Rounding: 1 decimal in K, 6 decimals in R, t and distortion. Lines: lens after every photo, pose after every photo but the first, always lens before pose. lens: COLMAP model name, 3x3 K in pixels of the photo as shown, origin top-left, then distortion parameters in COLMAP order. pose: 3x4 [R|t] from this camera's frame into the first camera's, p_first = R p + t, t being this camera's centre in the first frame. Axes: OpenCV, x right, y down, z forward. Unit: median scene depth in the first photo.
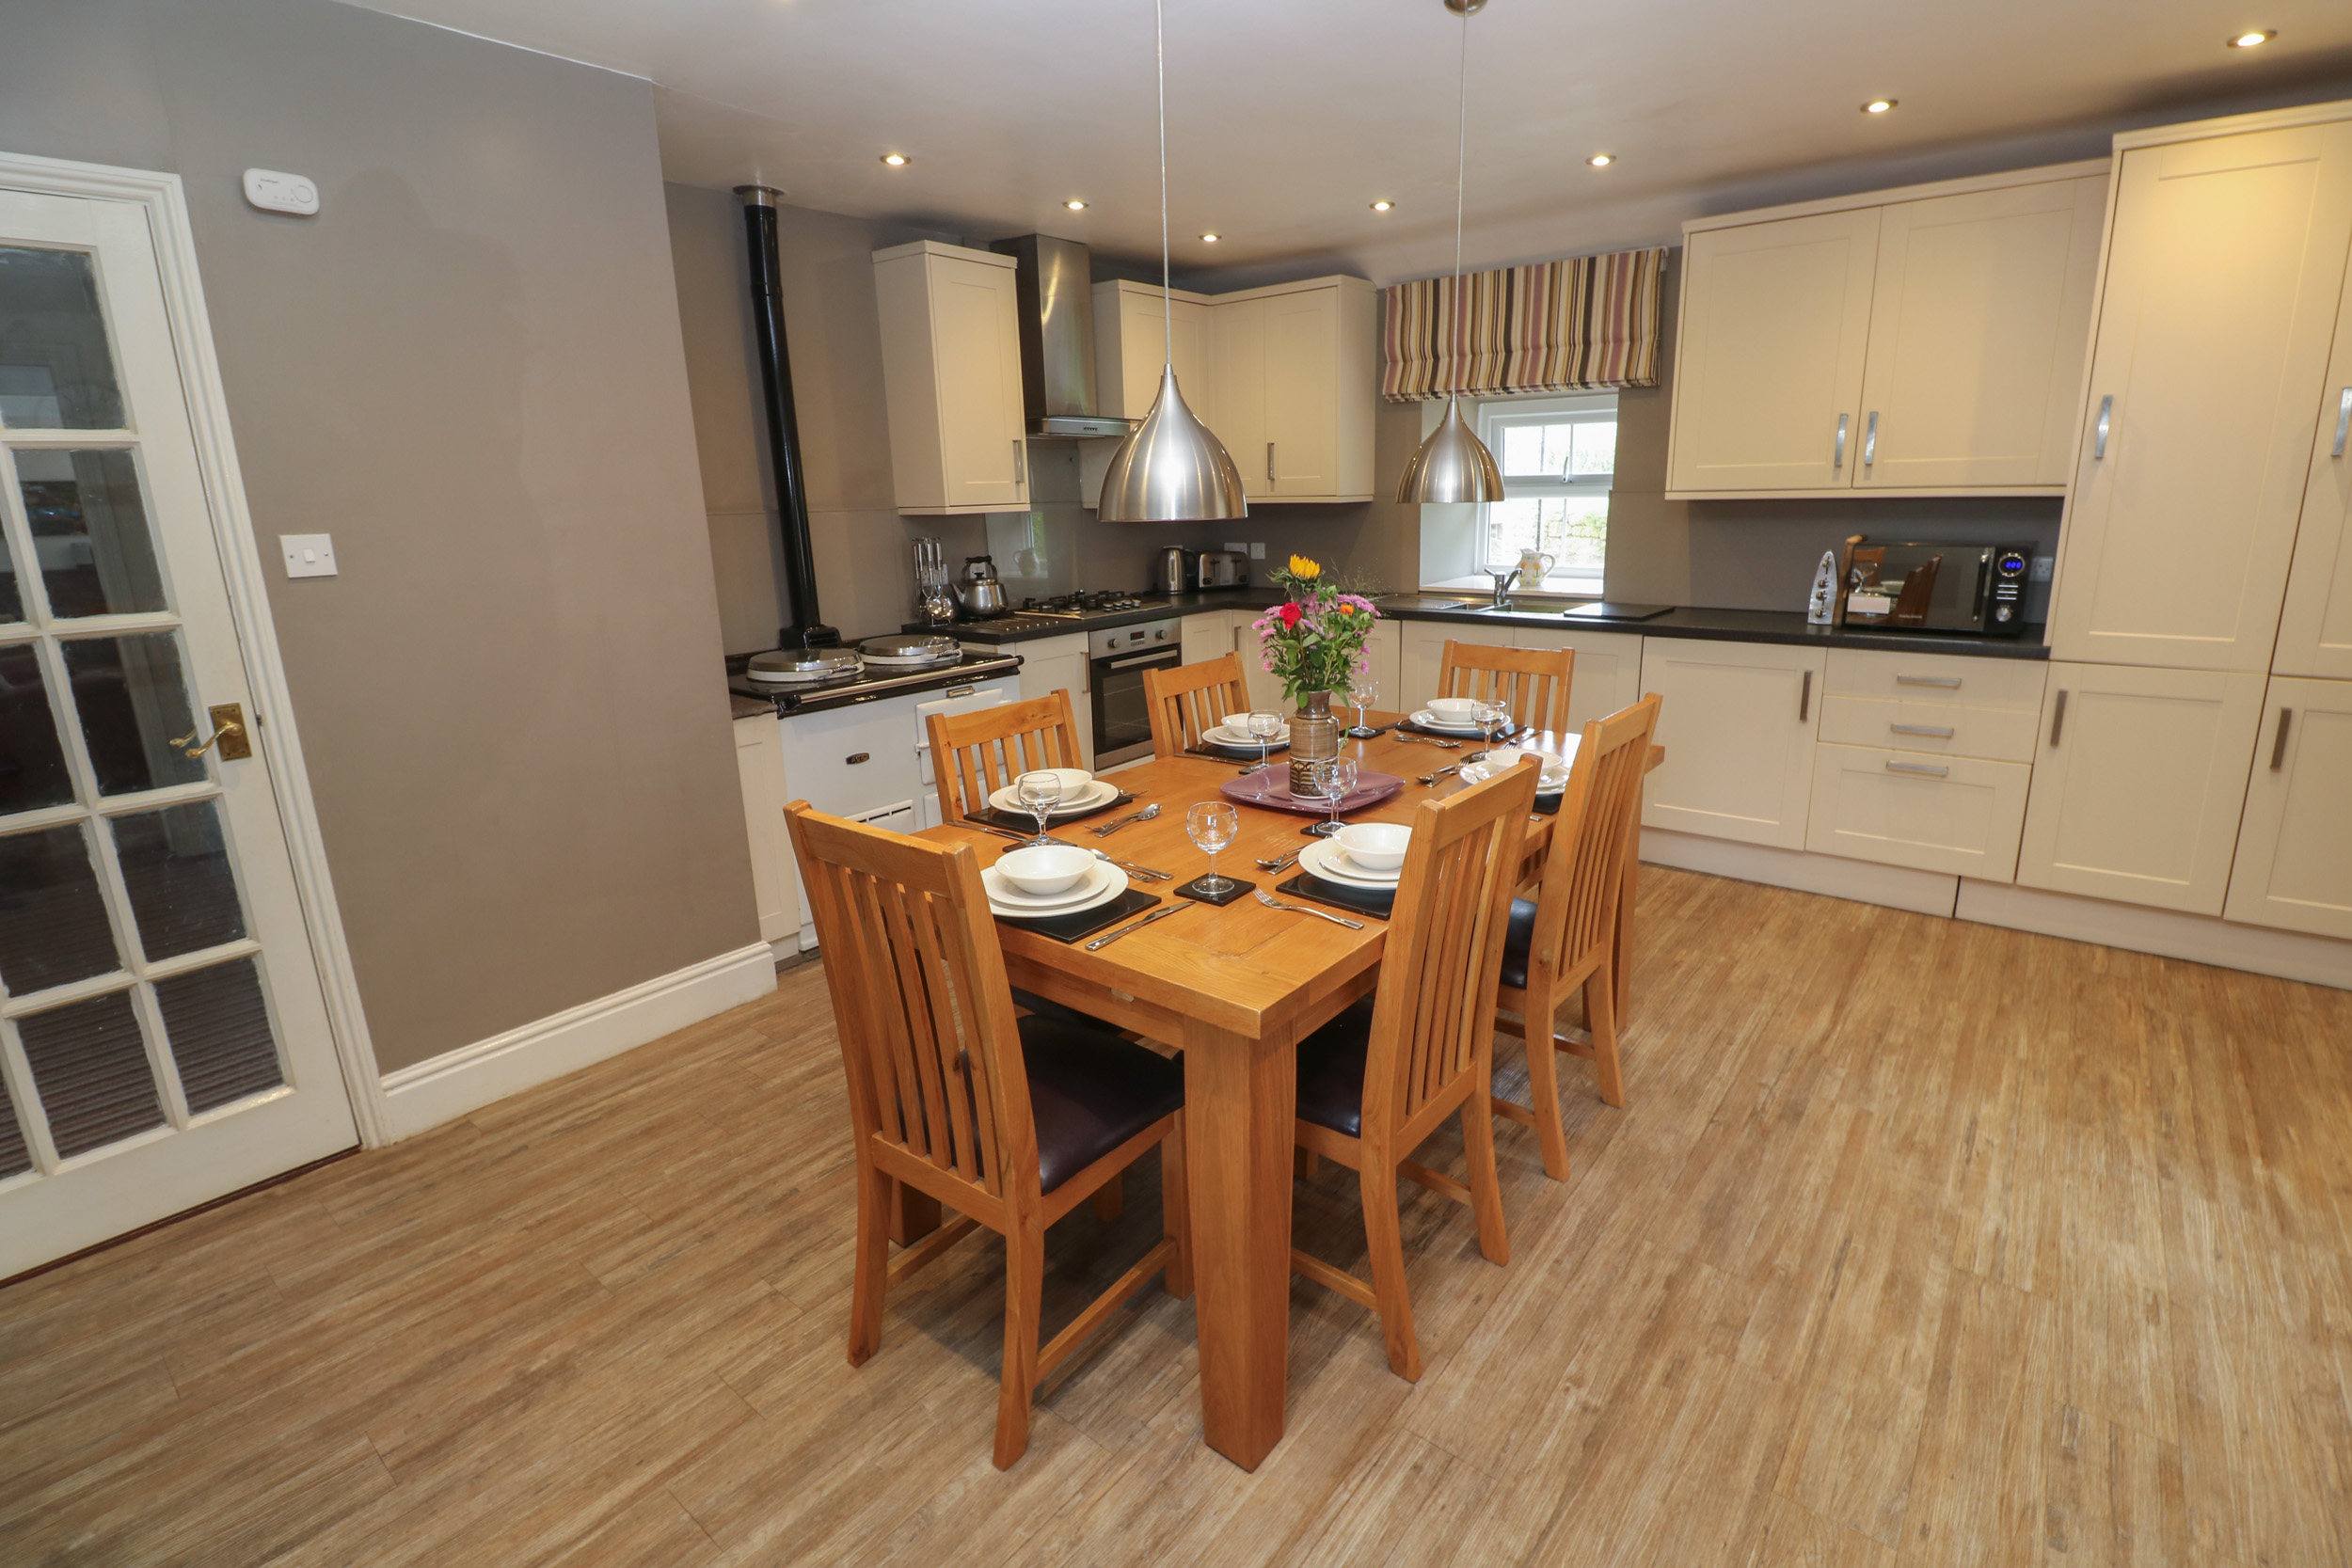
lens RADIAL K [[1091.6, 0, 1207.6], [0, 1091.6, 757.3], [0, 0, 1]] dist [0.007626, -0.015619]
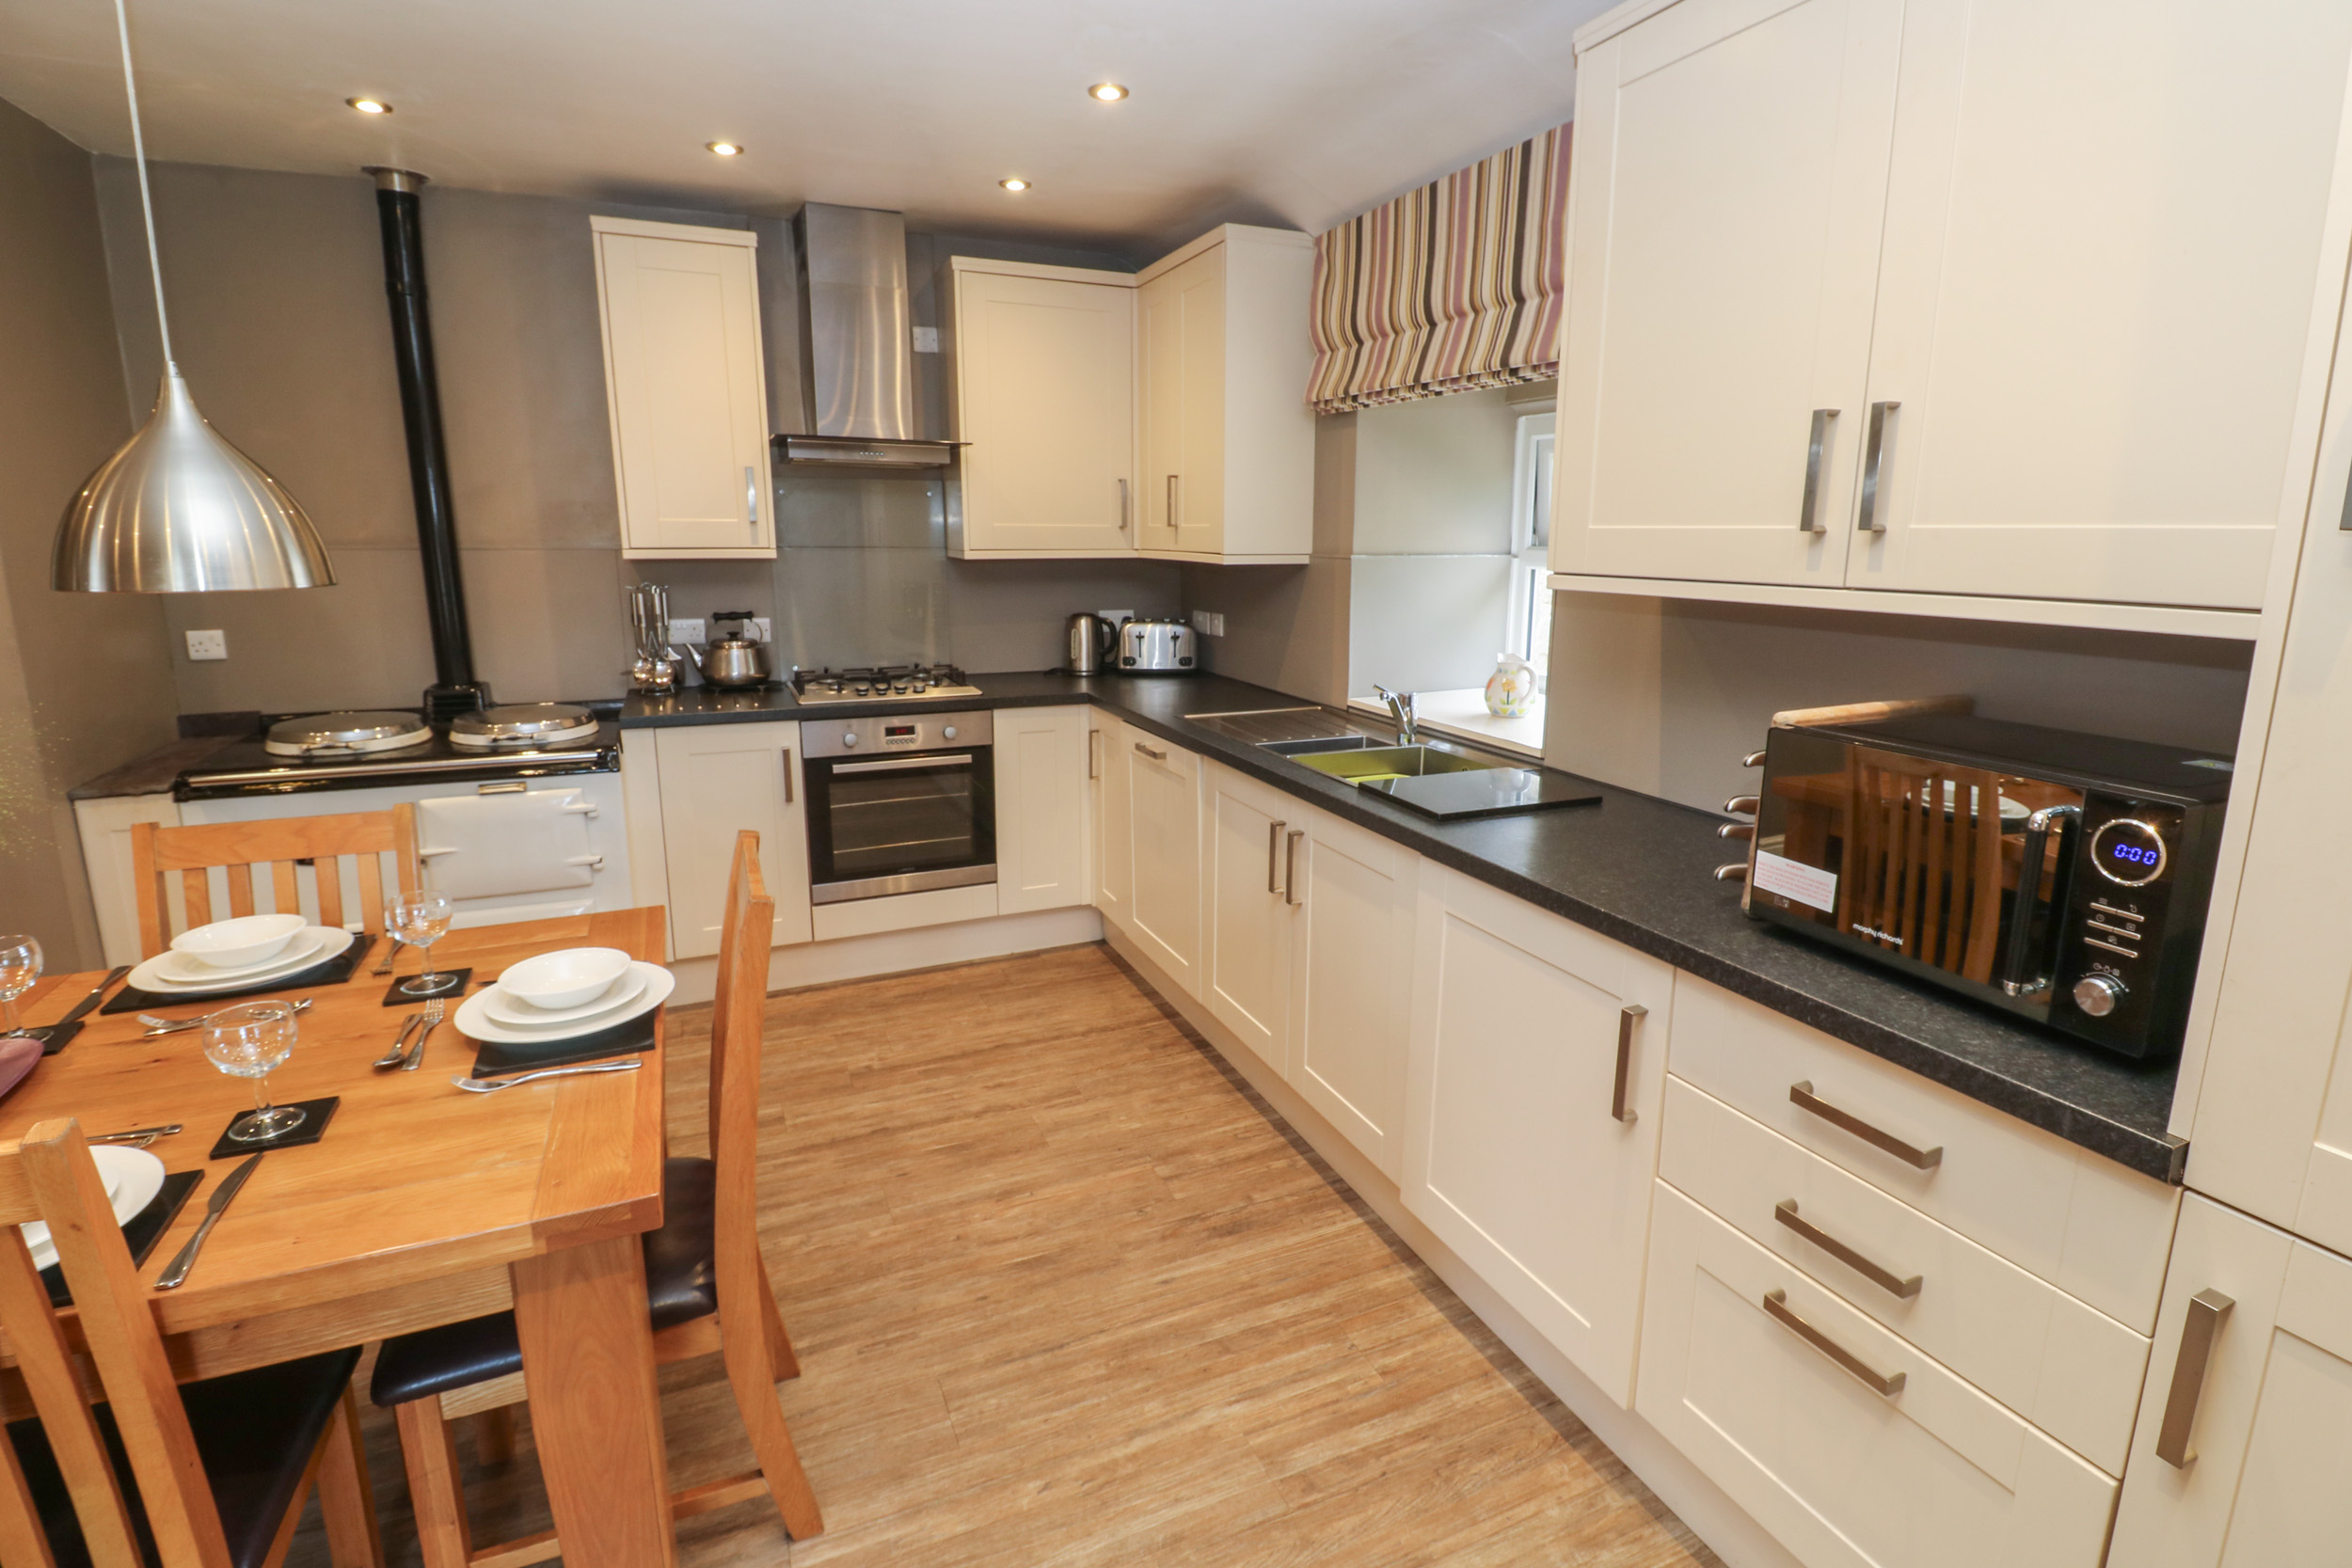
lens RADIAL K [[1120.8, 0, 1203.2], [0, 1120.8, 756.1], [0, 0, 1]] dist [0.003074, -0.012575]
pose [[0.887155, 0.119414, -0.445753, 0.500811], [-0.136396, 0.990636, -0.006077, -0.129549], [0.440853, 0.066190, 0.895136, 0.455367]]
